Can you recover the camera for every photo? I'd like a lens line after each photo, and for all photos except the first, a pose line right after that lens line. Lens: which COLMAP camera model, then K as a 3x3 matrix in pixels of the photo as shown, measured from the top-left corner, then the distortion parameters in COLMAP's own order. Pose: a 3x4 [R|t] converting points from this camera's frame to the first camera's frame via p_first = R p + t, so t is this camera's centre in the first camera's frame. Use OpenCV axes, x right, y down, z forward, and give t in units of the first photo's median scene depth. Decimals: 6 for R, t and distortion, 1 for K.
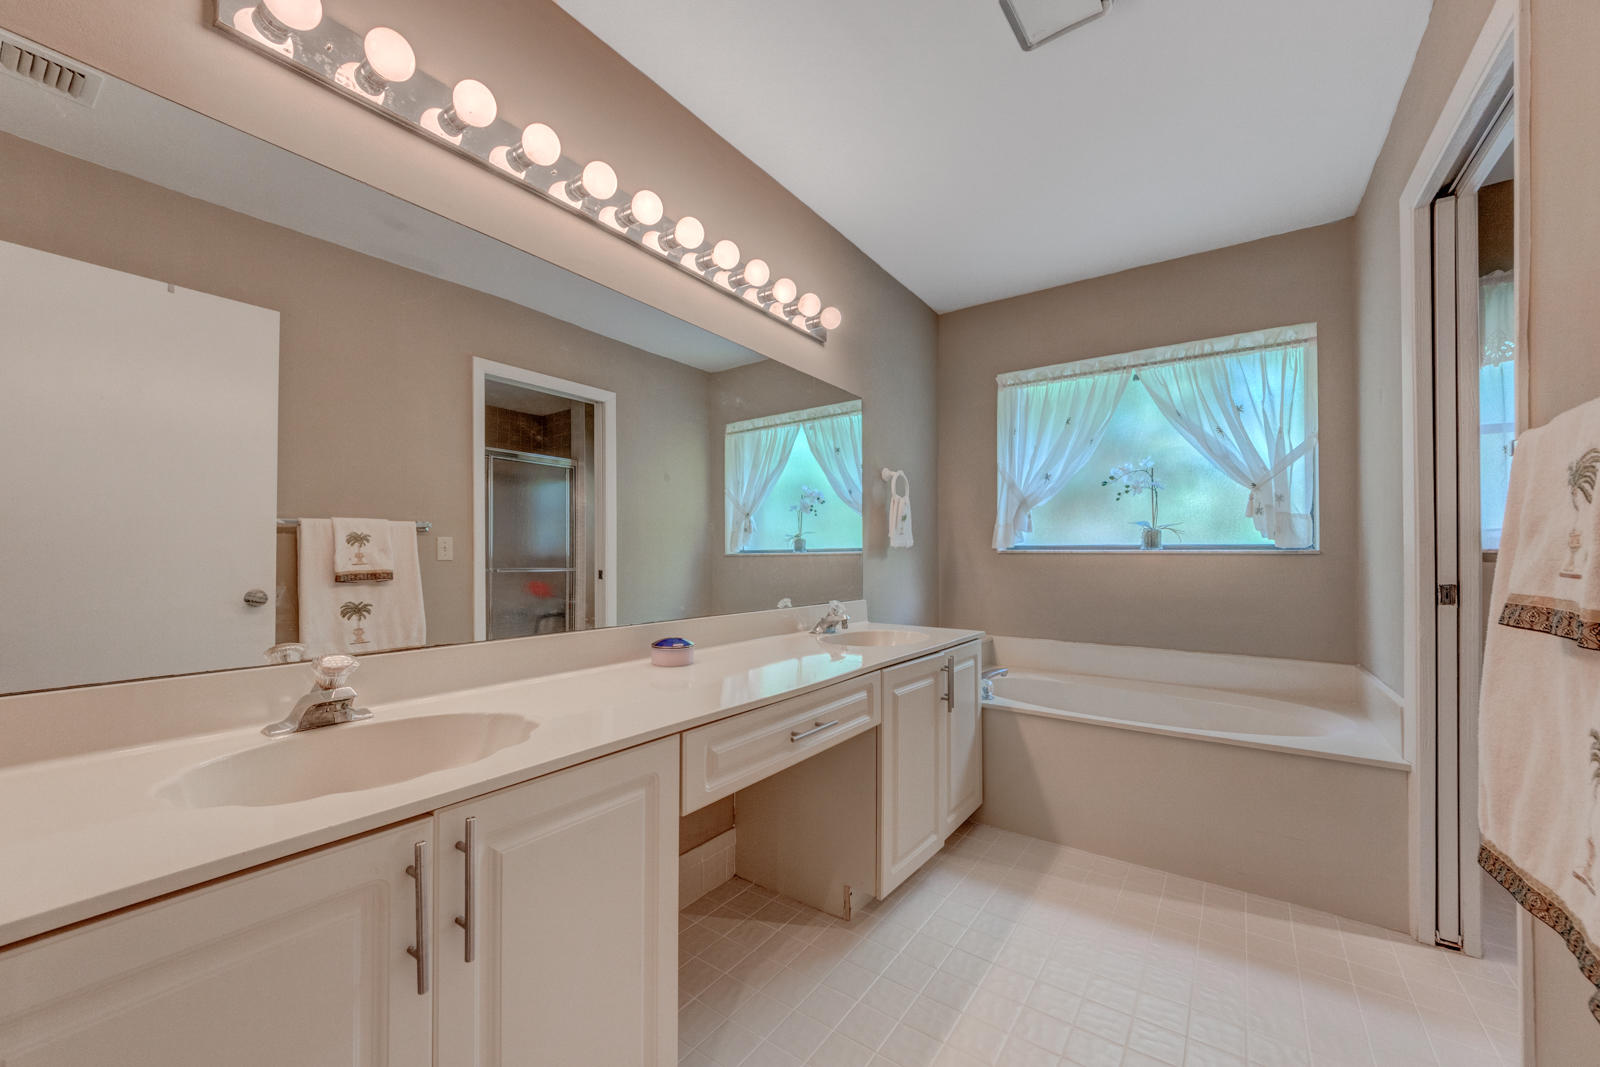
lens RADIAL K [[608.6, 0, 808.2], [0, 608.6, 551.6], [0, 0, 1]] dist [-0.001037, -0.000264]
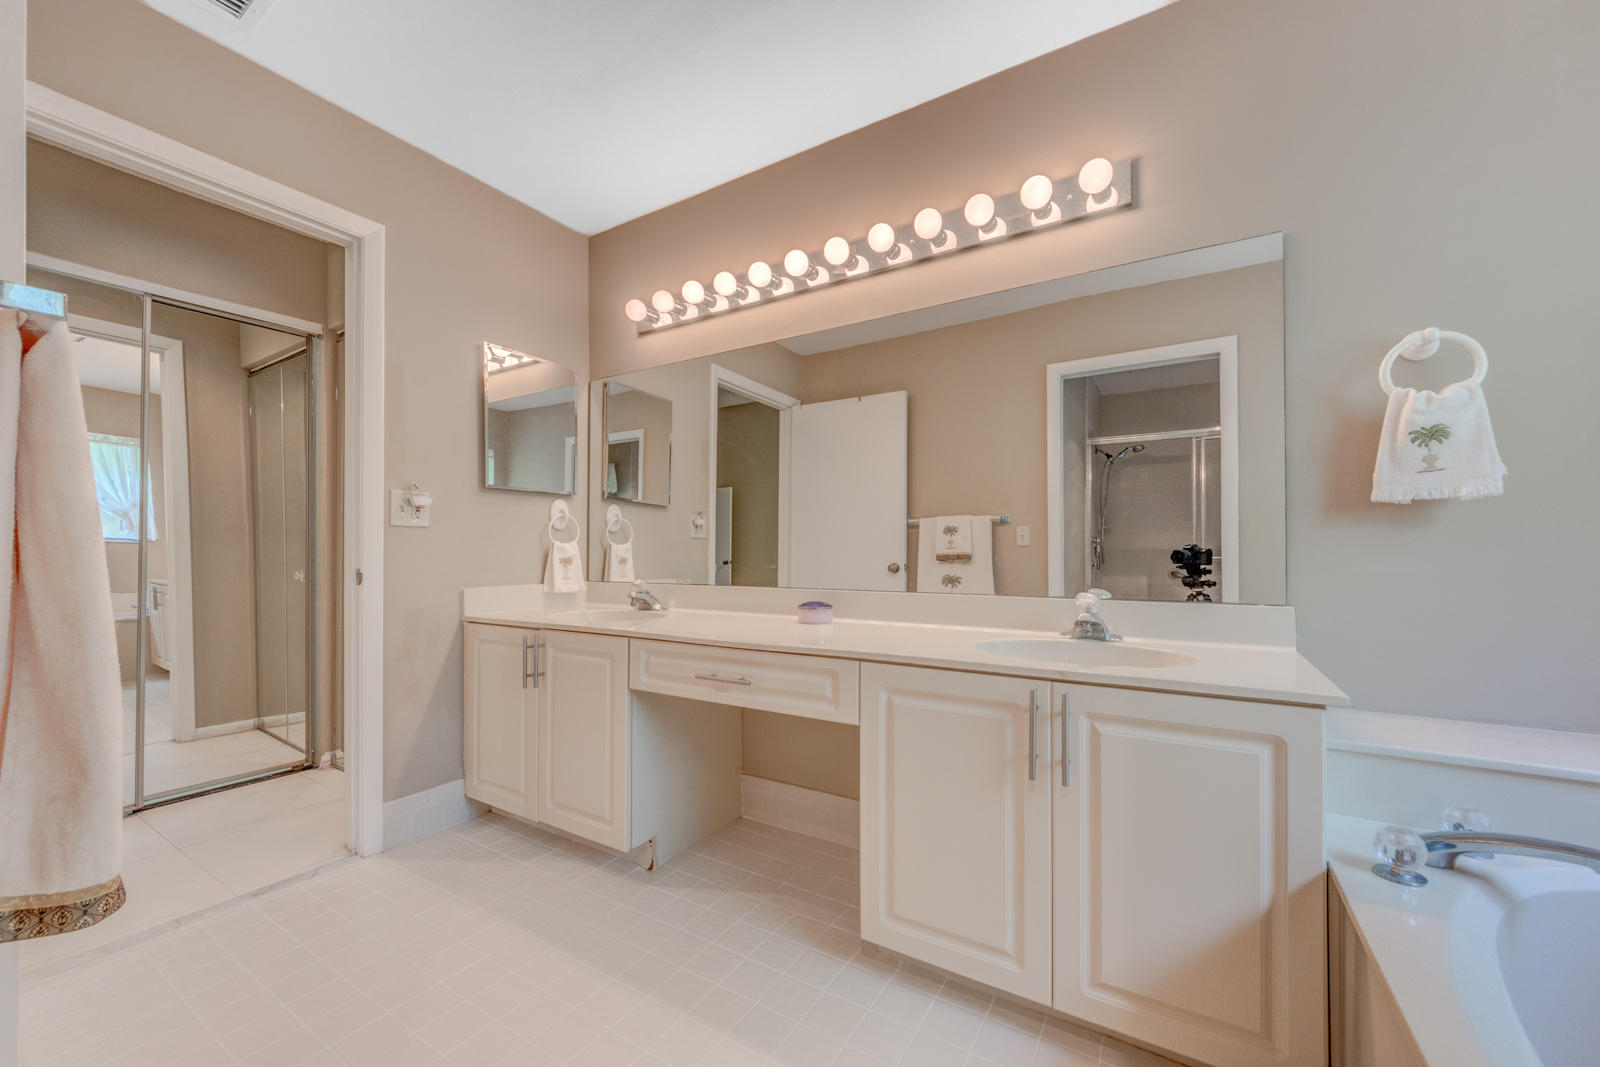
lens RADIAL K [[608.6, 0, 808.2], [0, 608.6, 551.6], [0, 0, 1]] dist [-0.001037, -0.000264]
pose [[0.057321, 0.006185, -0.998337, 0.664211], [0.007364, 0.999951, 0.006618, 0.016796], [0.998329, -0.007731, 0.057272, 0.597450]]
